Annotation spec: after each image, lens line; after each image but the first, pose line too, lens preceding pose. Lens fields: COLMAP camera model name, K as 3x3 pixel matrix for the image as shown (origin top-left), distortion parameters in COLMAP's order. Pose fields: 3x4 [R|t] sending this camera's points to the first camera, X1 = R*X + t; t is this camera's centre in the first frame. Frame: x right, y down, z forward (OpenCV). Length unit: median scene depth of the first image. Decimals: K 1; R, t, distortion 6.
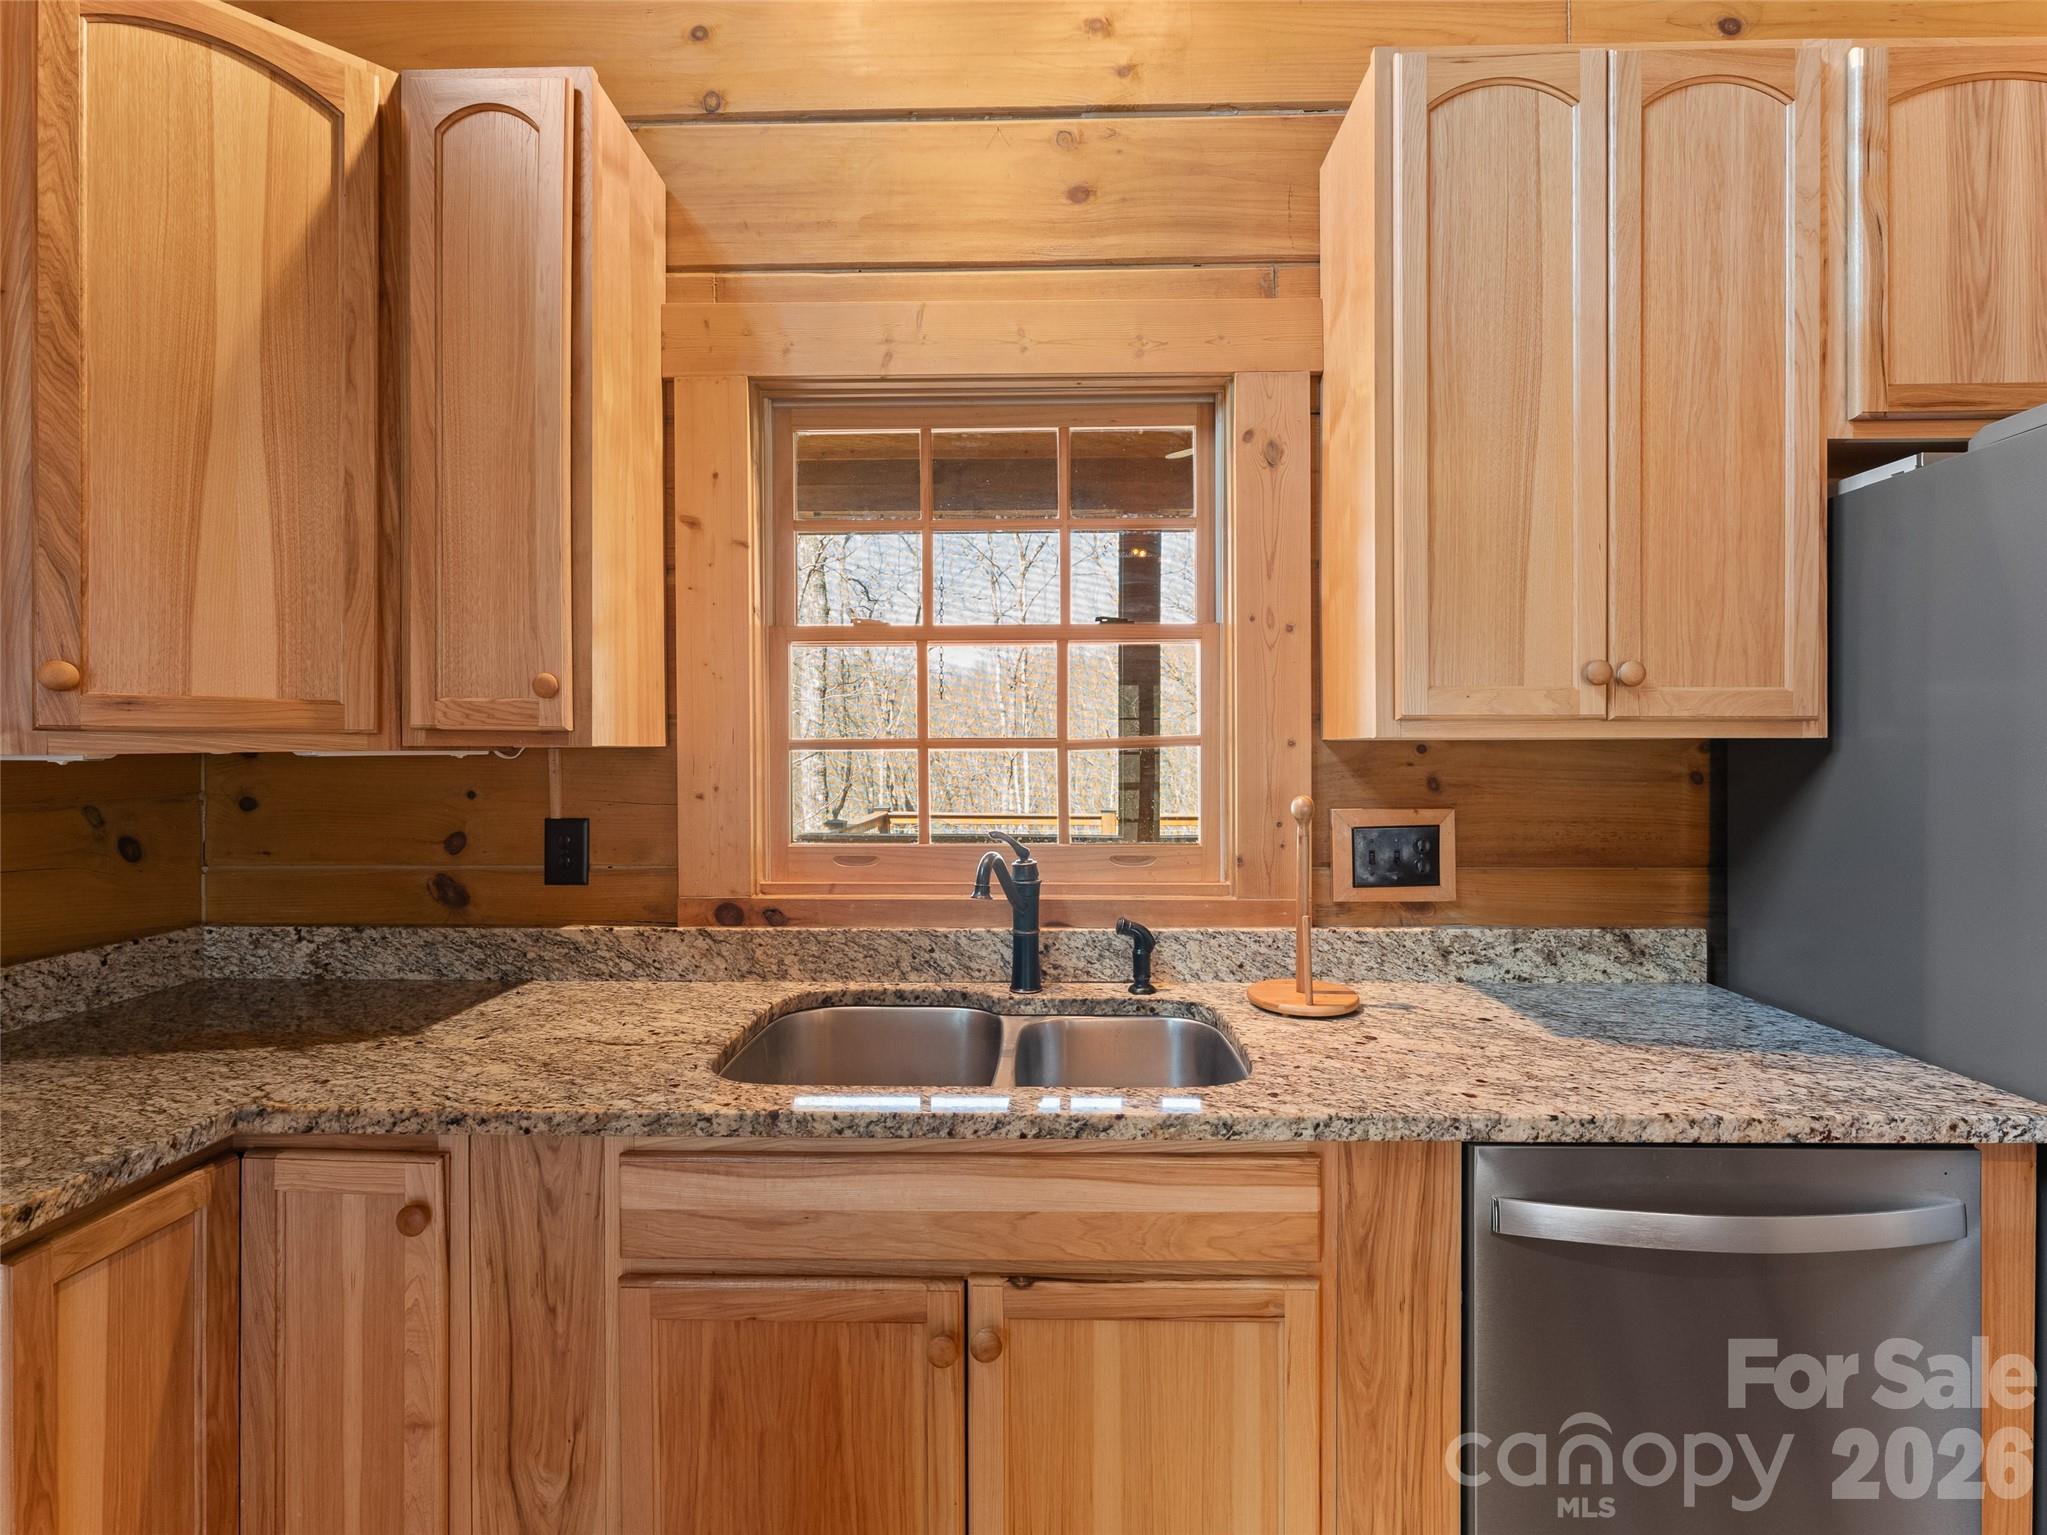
lens RADIAL K [[931.8, 0, 1027.1], [0, 931.8, 753.2], [0, 0, 1]] dist [-0.001417, 0.000307]
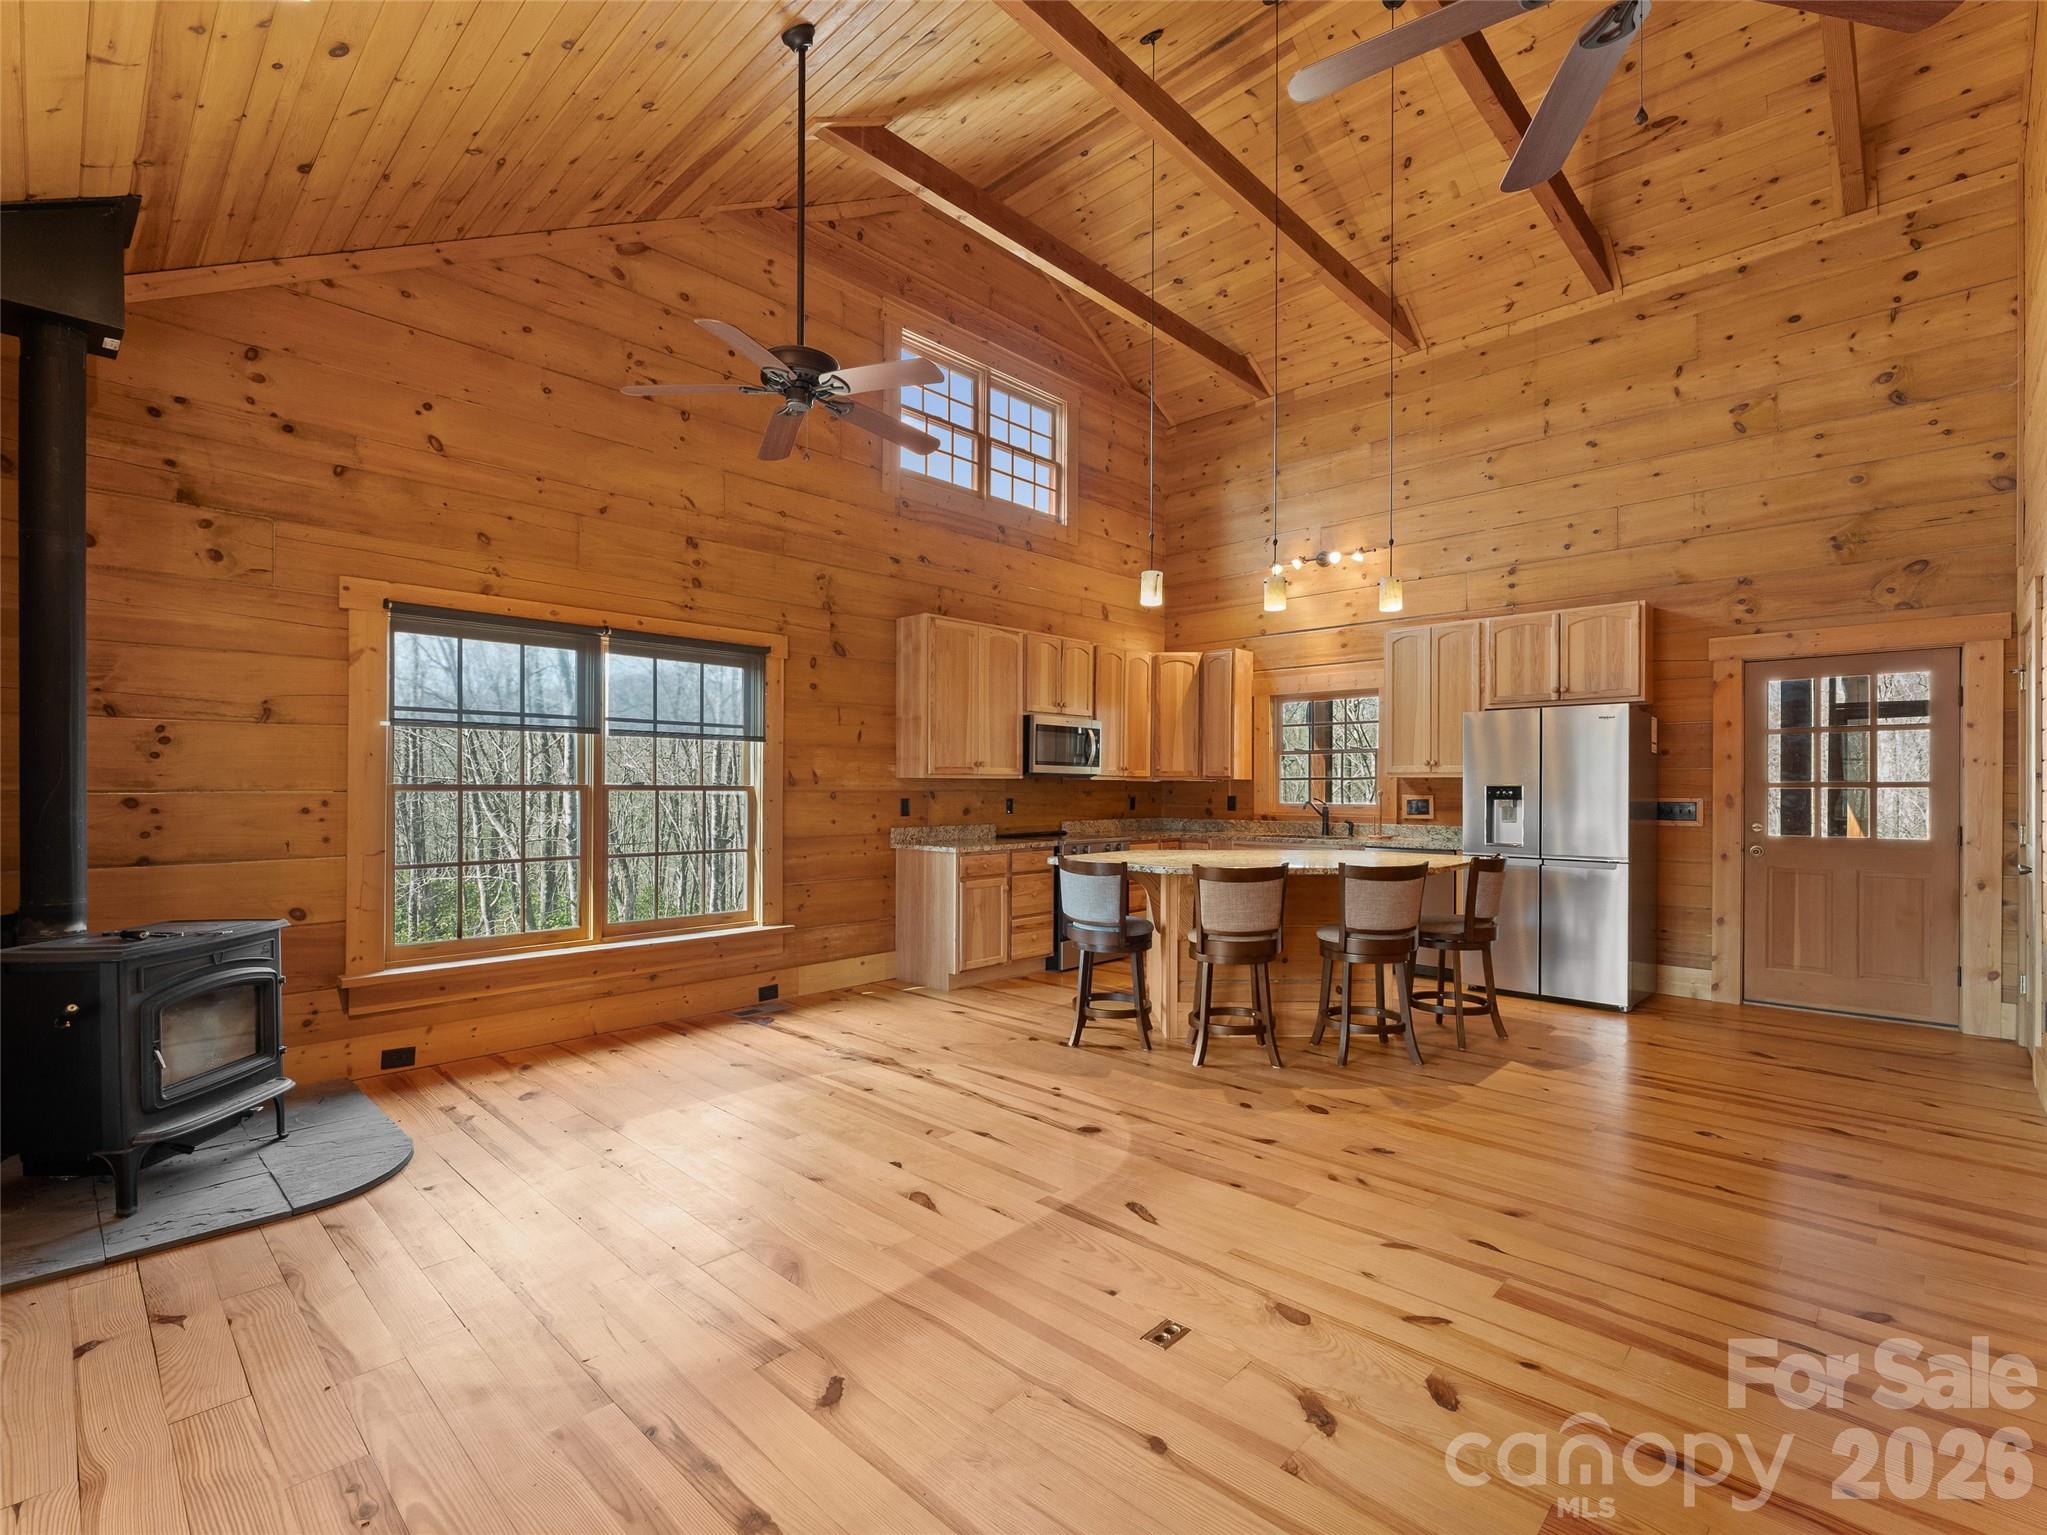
lens RADIAL K [[931.8, 0, 1027.3], [0, 931.8, 788.7], [0, 0, 1]] dist [-0.001417, 0.000307]
pose [[0.742714, 0.005426, -0.669586, 1.824215], [-0.011448, 0.999924, -0.004596, 0.069784], [0.669510, 0.011079, 0.742720, -3.069555]]
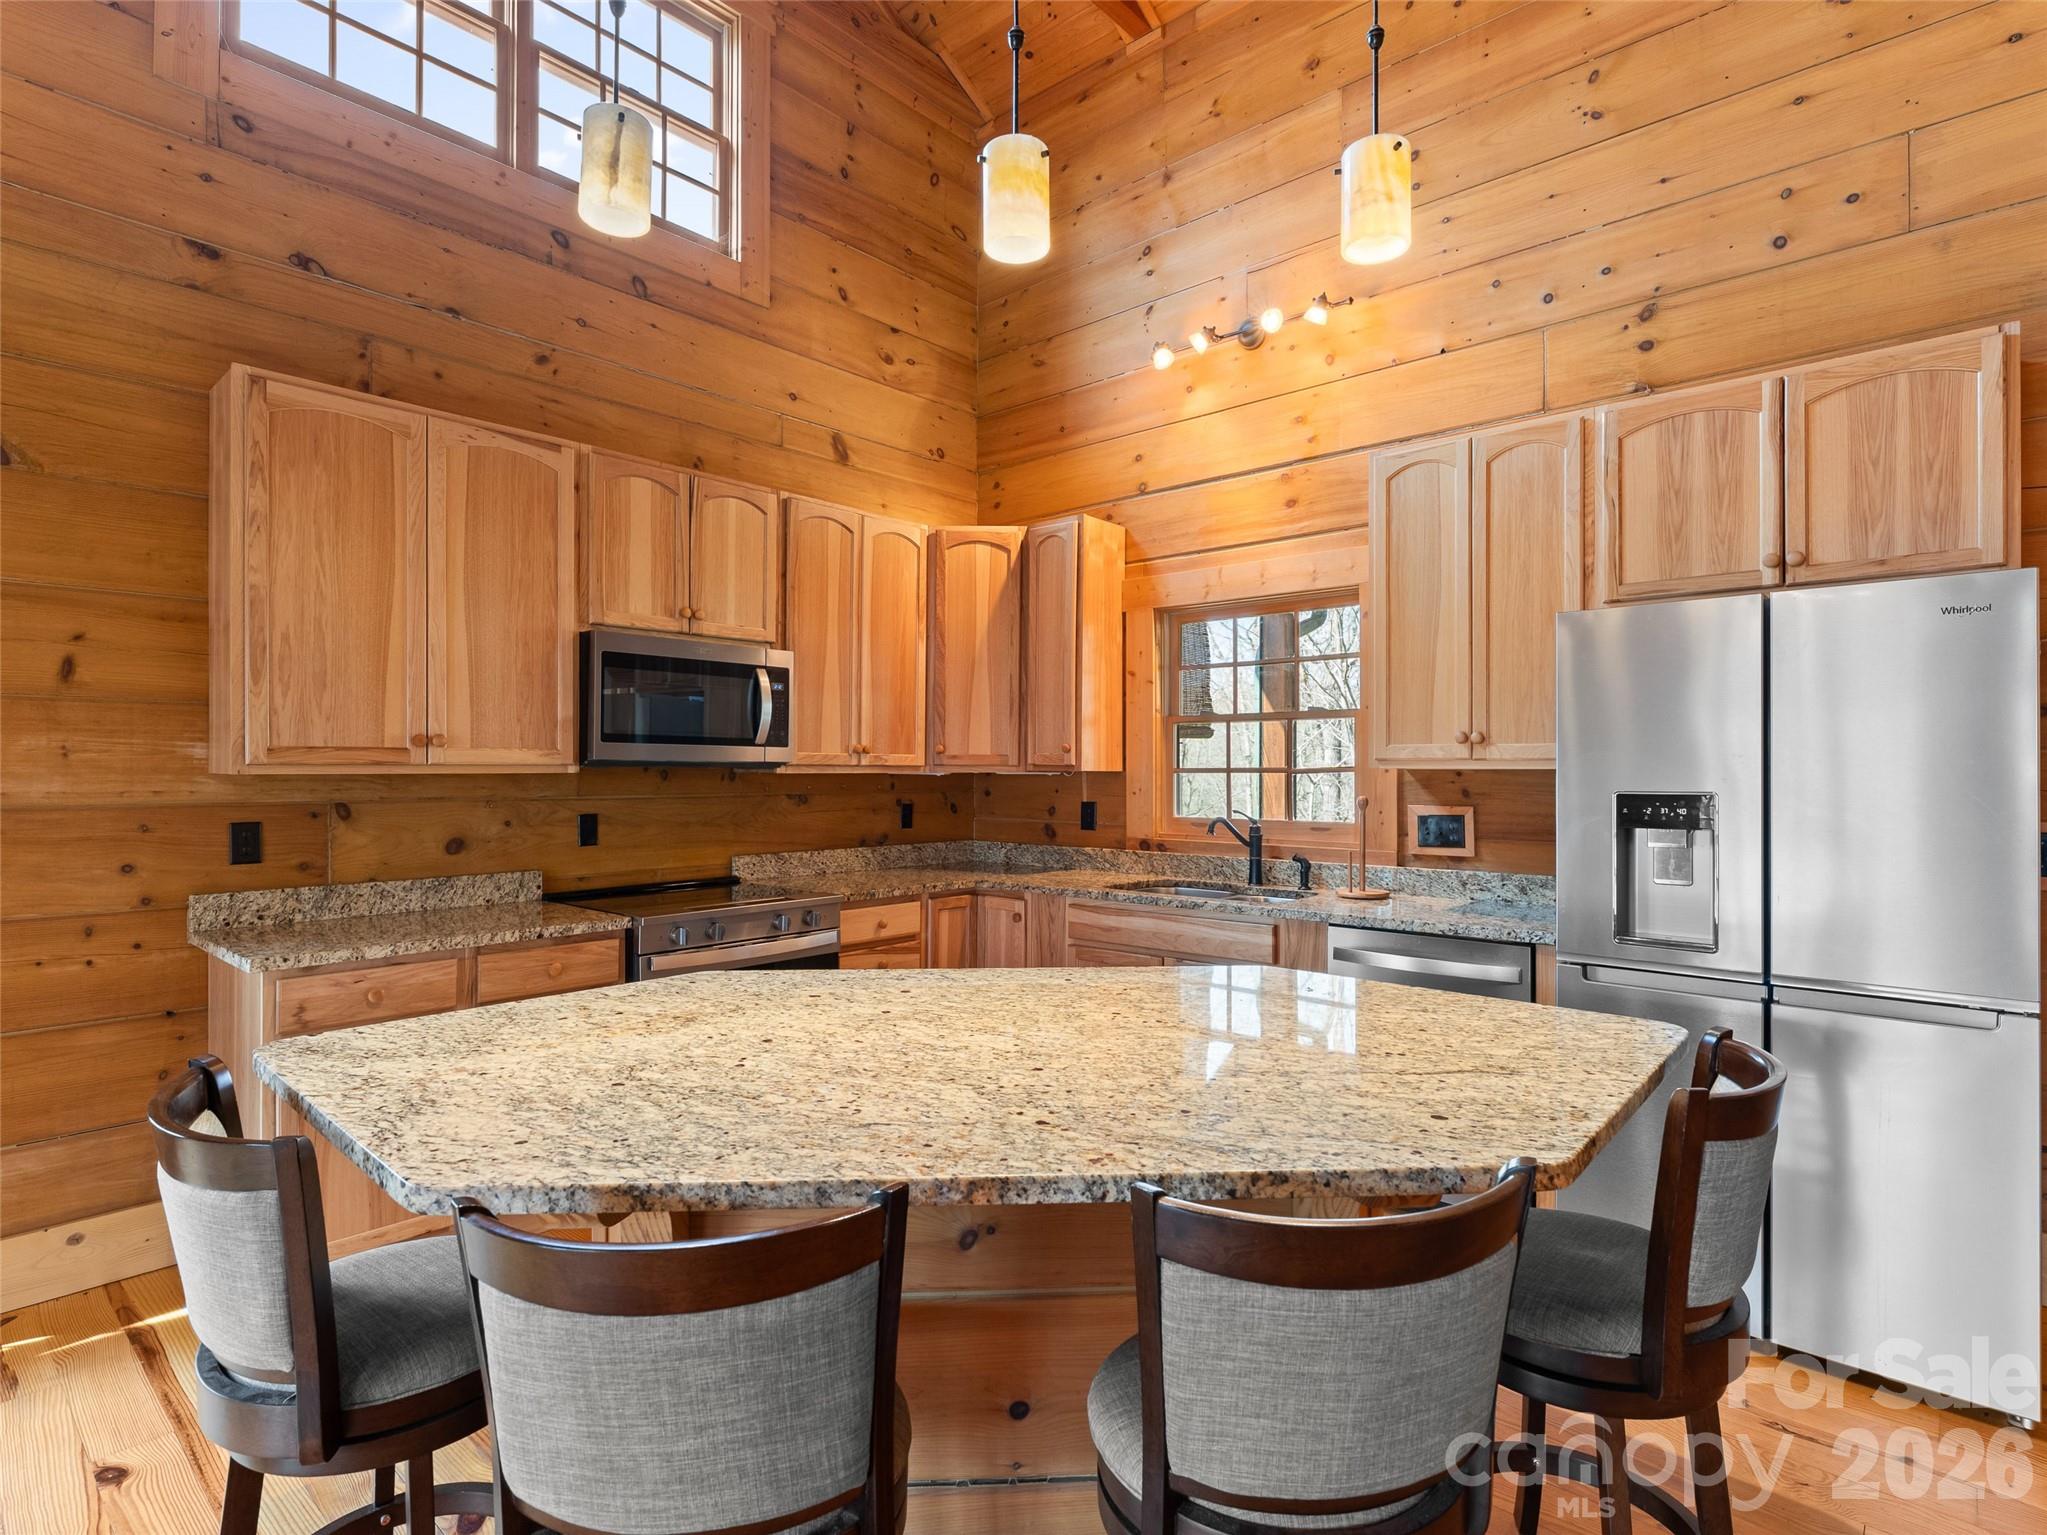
lens RADIAL K [[1047.1, 0, 1026.3], [0, 1047.1, 767.4], [0, 0, 1]] dist [0.000366, 0.000153]
pose [[0.767256, 0.001217, -0.641340, 1.116743], [-0.009757, 0.999905, -0.009774, 0.010712], [0.641267, 0.013757, 0.767194, -1.166710]]
